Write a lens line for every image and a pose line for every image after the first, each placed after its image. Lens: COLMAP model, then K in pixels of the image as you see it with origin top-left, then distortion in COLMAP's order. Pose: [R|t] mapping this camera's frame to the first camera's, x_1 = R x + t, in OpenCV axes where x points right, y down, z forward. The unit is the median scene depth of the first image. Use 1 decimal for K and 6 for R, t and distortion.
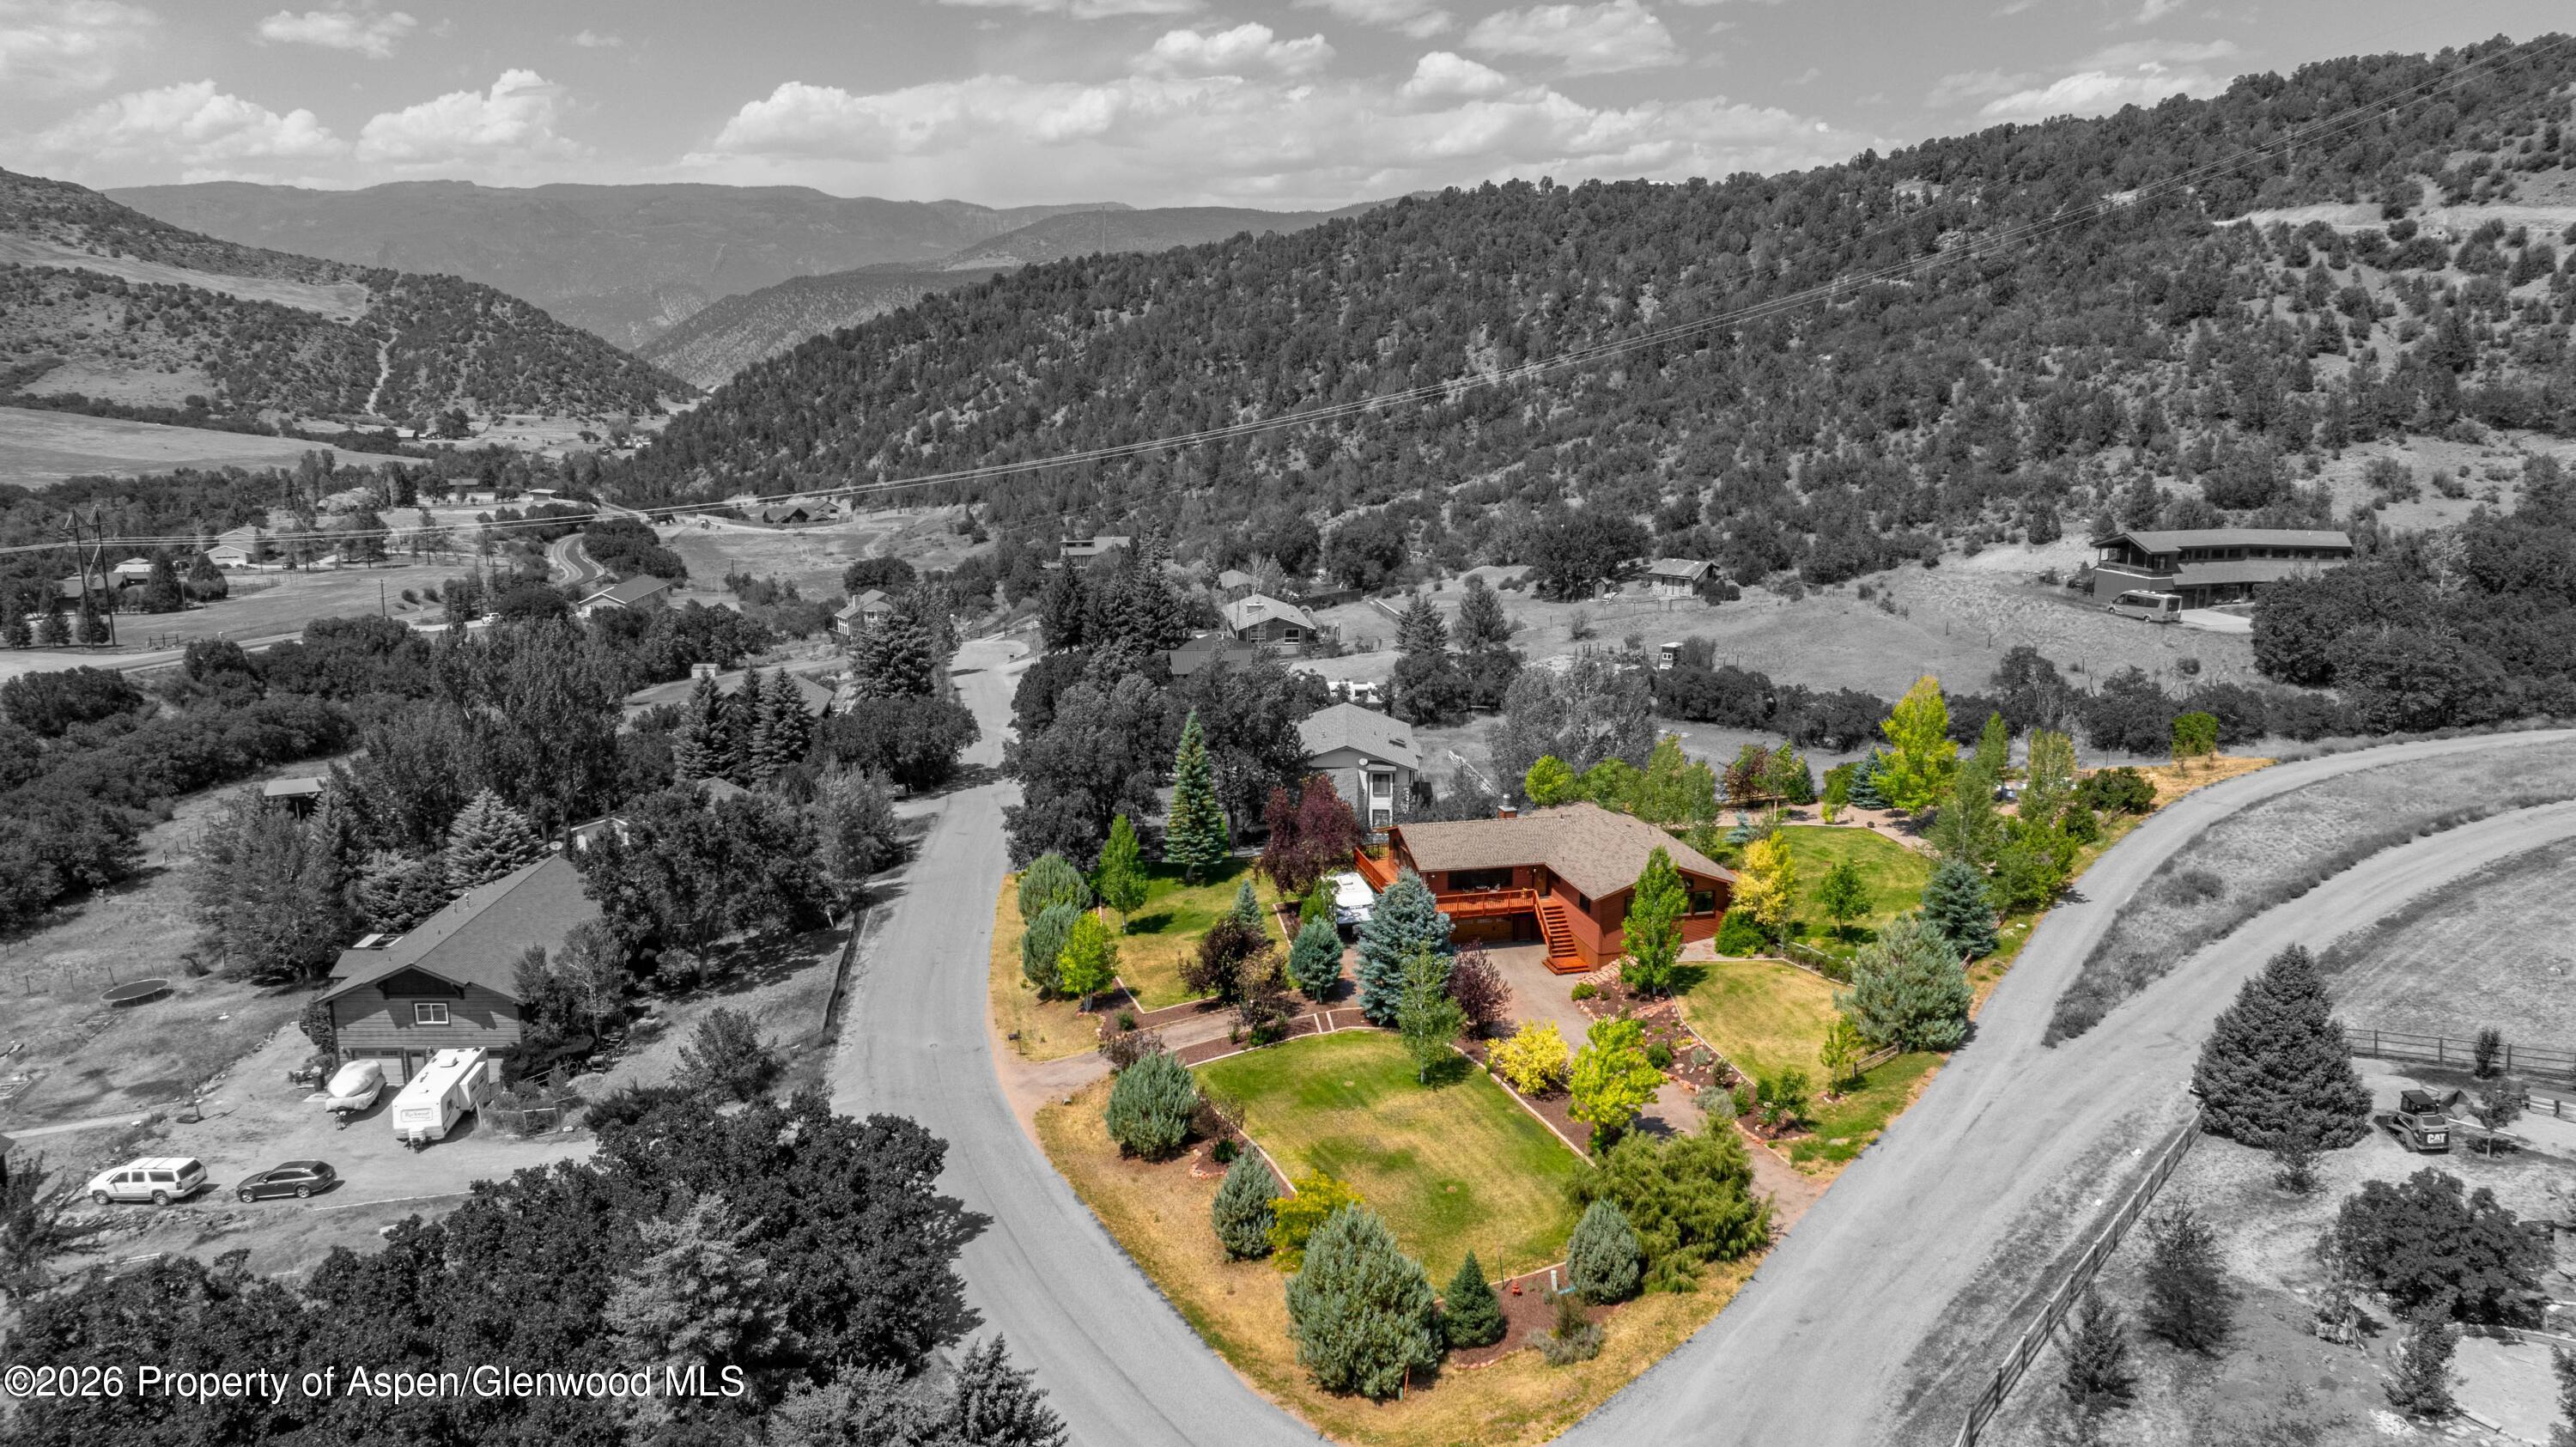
lens RADIAL K [[1806.7, 0, 1303.7], [0, 1806.7, 706.5], [0, 0, 1]] dist [-0.064910, 0.078717]
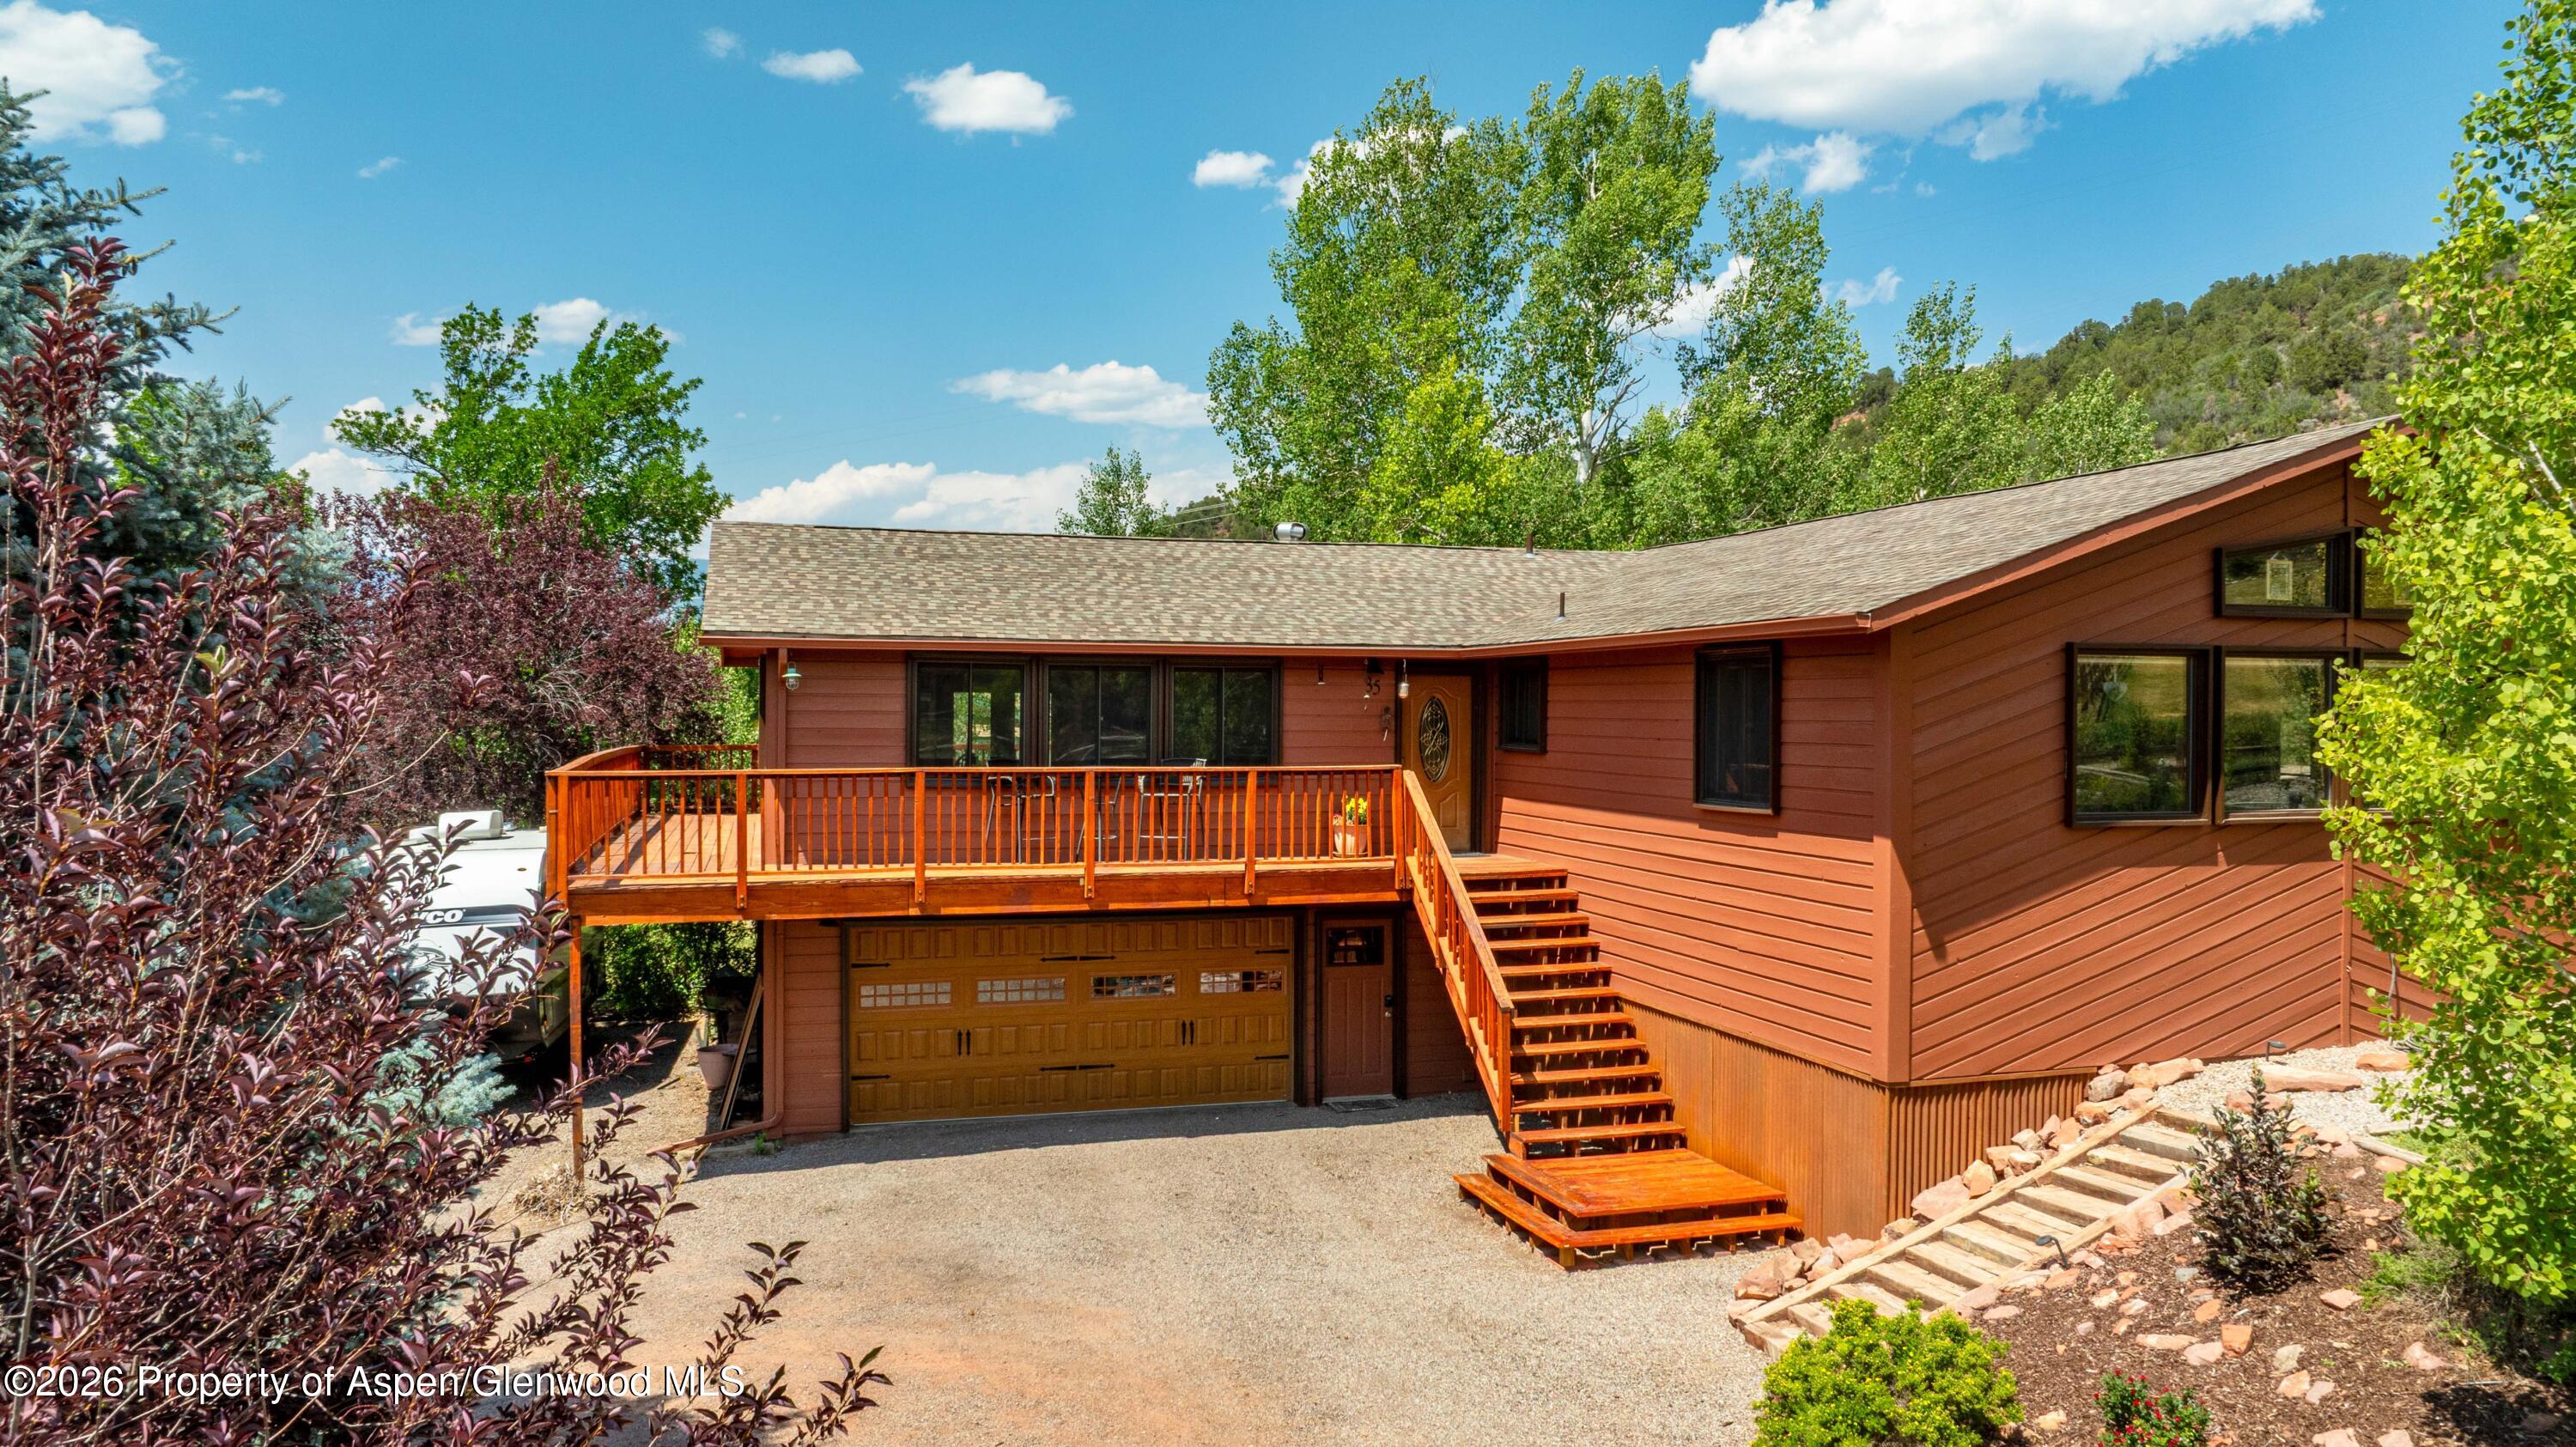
lens RADIAL K [[1806.7, 0, 1303.7], [0, 1806.7, 706.5], [0, 0, 1]] dist [-0.064910, 0.078717]
pose [[0.998578, 0.001999, 0.053270, 0.045536], [0.008920, 0.978941, -0.203949, 0.054193], [-0.052555, 0.204134, 0.977531, 0.346463]]
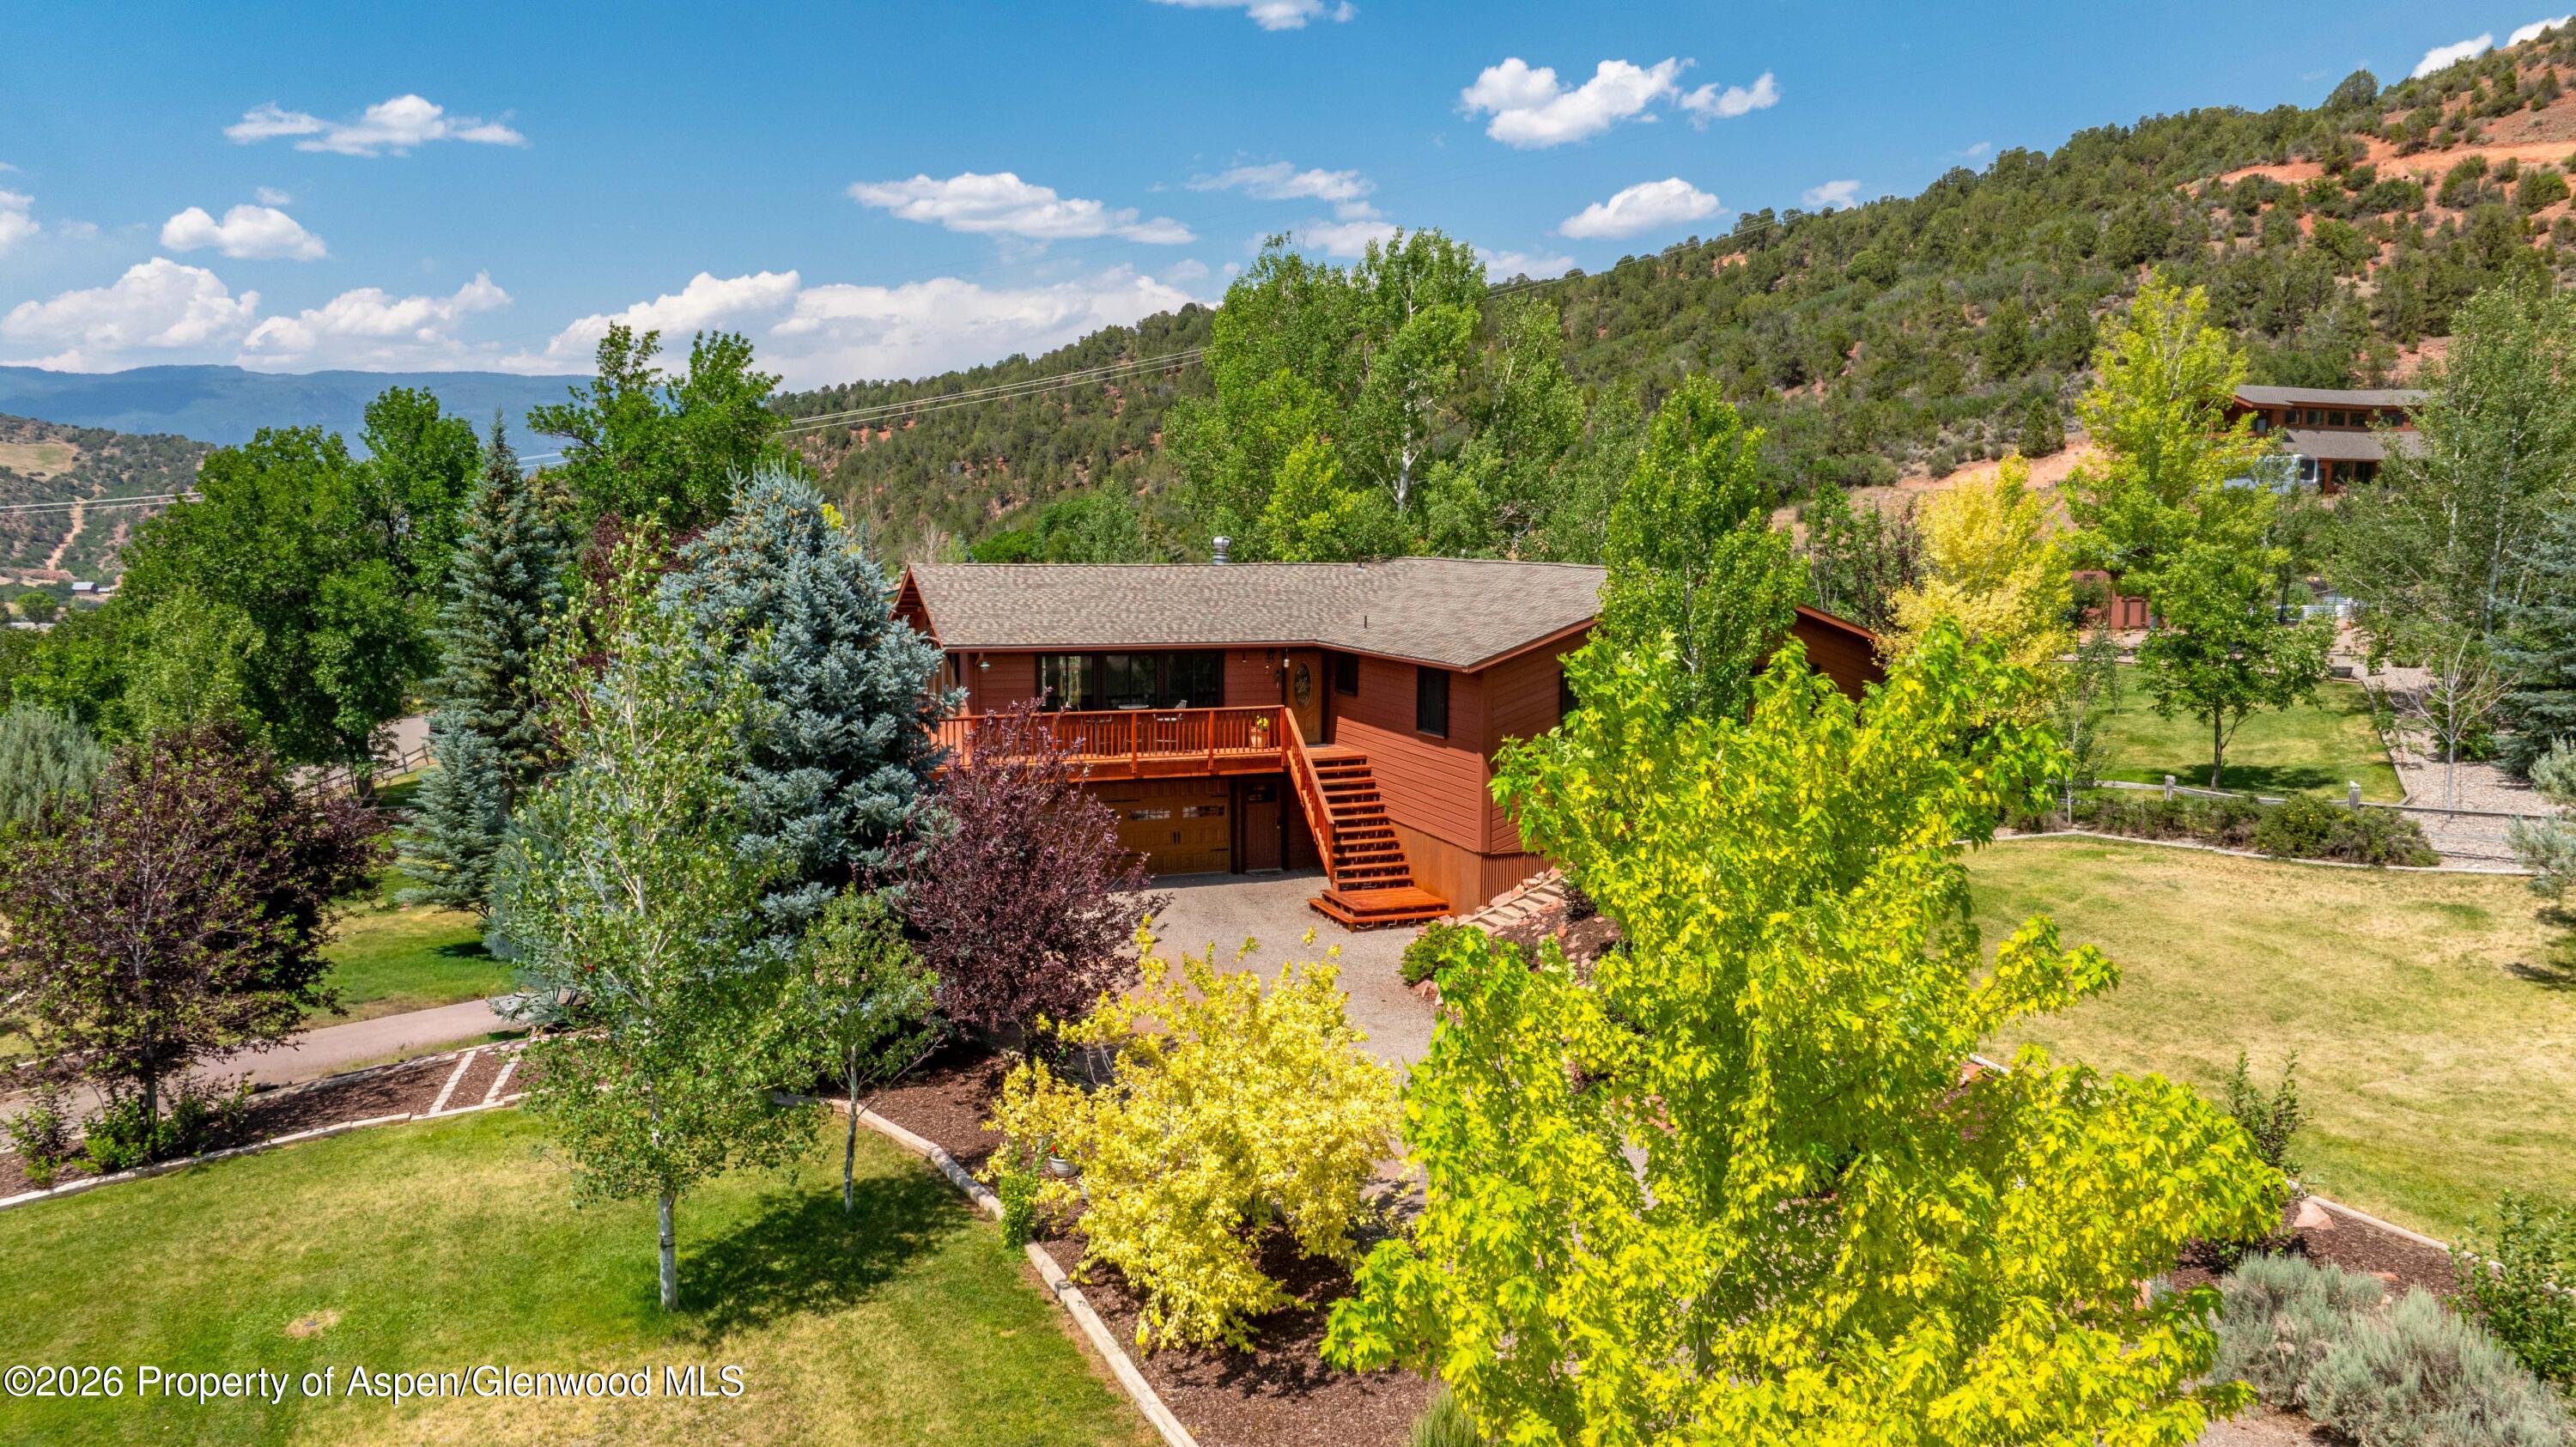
lens RADIAL K [[1803.8, 0, 1288.0], [0, 1803.8, 723.5], [0, 0, 1]] dist [-0.057183, 0.070945]
pose [[0.995075, -0.012725, 0.098304, 0.039310], [0.022056, 0.995288, -0.094422, 0.057022], [-0.096639, 0.096125, 0.990667, 0.273634]]
